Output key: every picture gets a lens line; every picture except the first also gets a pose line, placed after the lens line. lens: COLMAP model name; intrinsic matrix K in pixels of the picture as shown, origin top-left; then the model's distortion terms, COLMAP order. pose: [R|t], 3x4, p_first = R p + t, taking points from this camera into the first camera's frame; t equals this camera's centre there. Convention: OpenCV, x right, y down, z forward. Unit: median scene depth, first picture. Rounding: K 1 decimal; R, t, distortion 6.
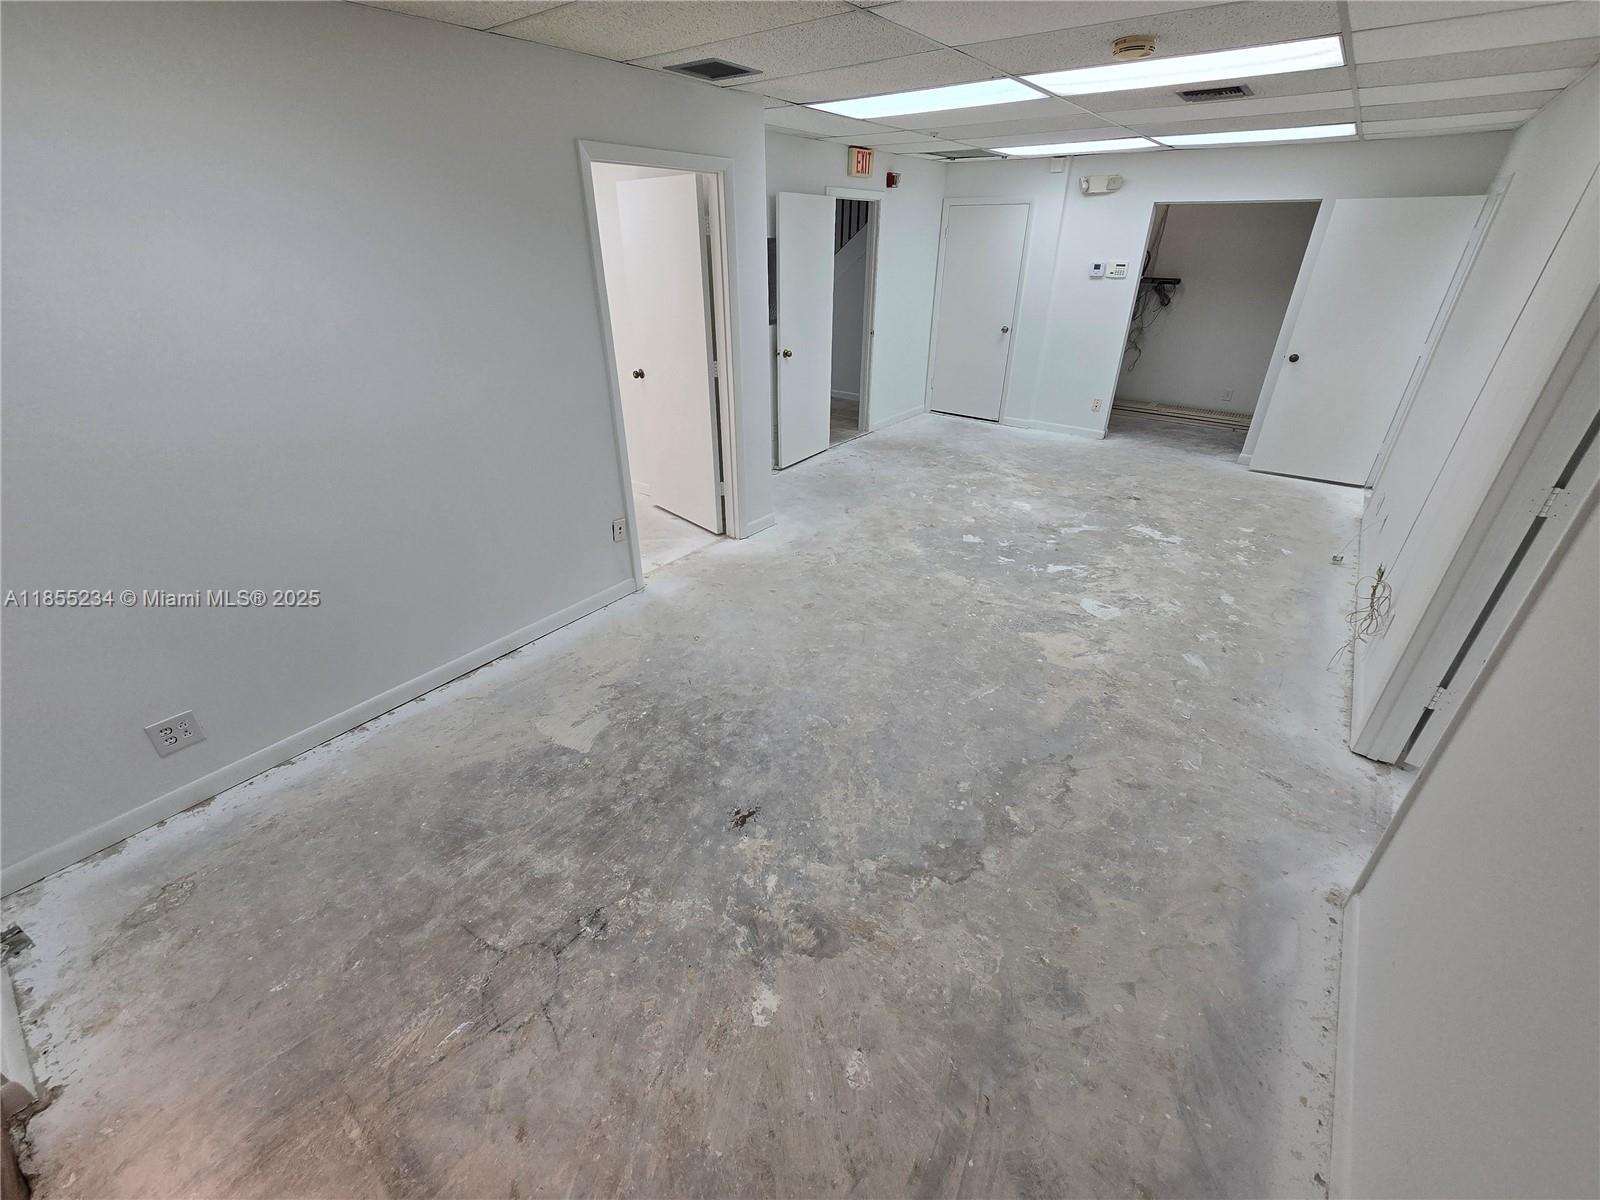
lens RADIAL K [[654.3, 0, 801.9], [0, 654.3, 596.1], [0, 0, 1]] dist [-0.002705, -0.001752]
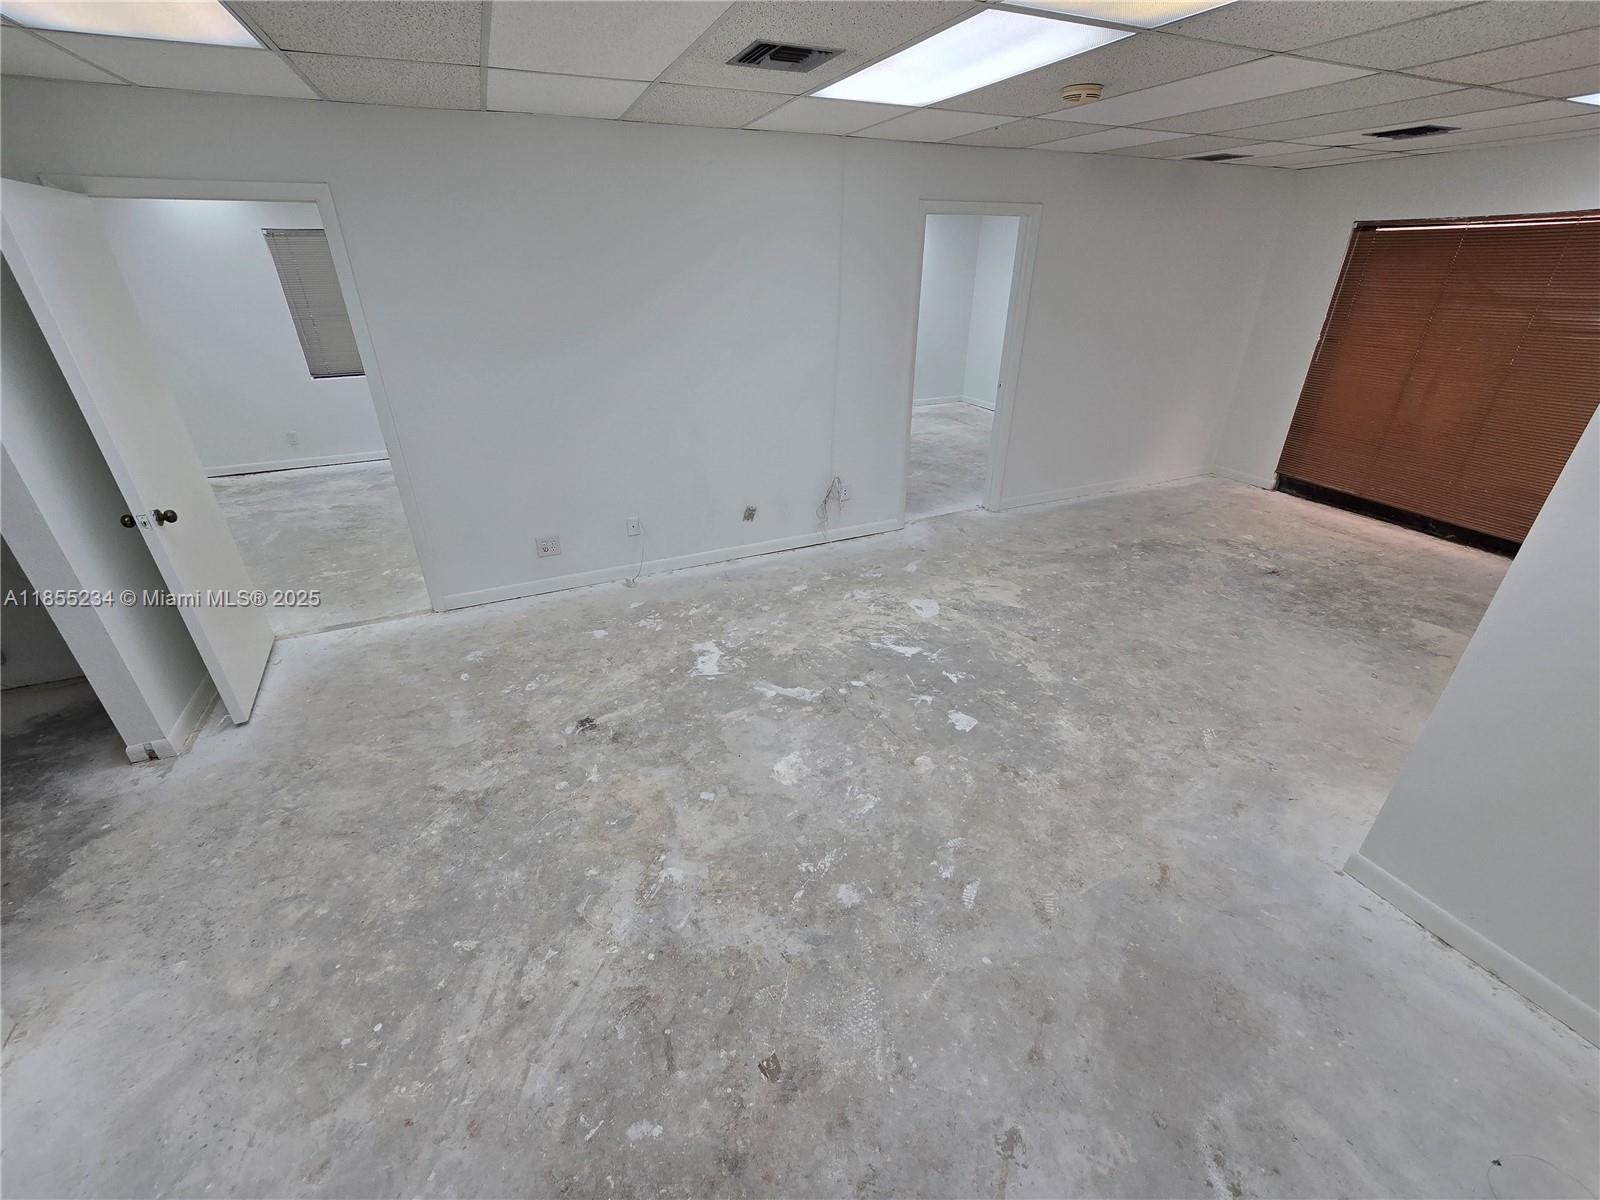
lens RADIAL K [[654.3, 0, 799.4], [0, 654.3, 598.8], [0, 0, 1]] dist [-0.002705, -0.001752]
pose [[-0.880760, -0.219020, 0.419872, 0.158748], [0.228614, 0.579818, 0.782015, -0.722787], [-0.414726, 0.784756, -0.460609, 1.300329]]
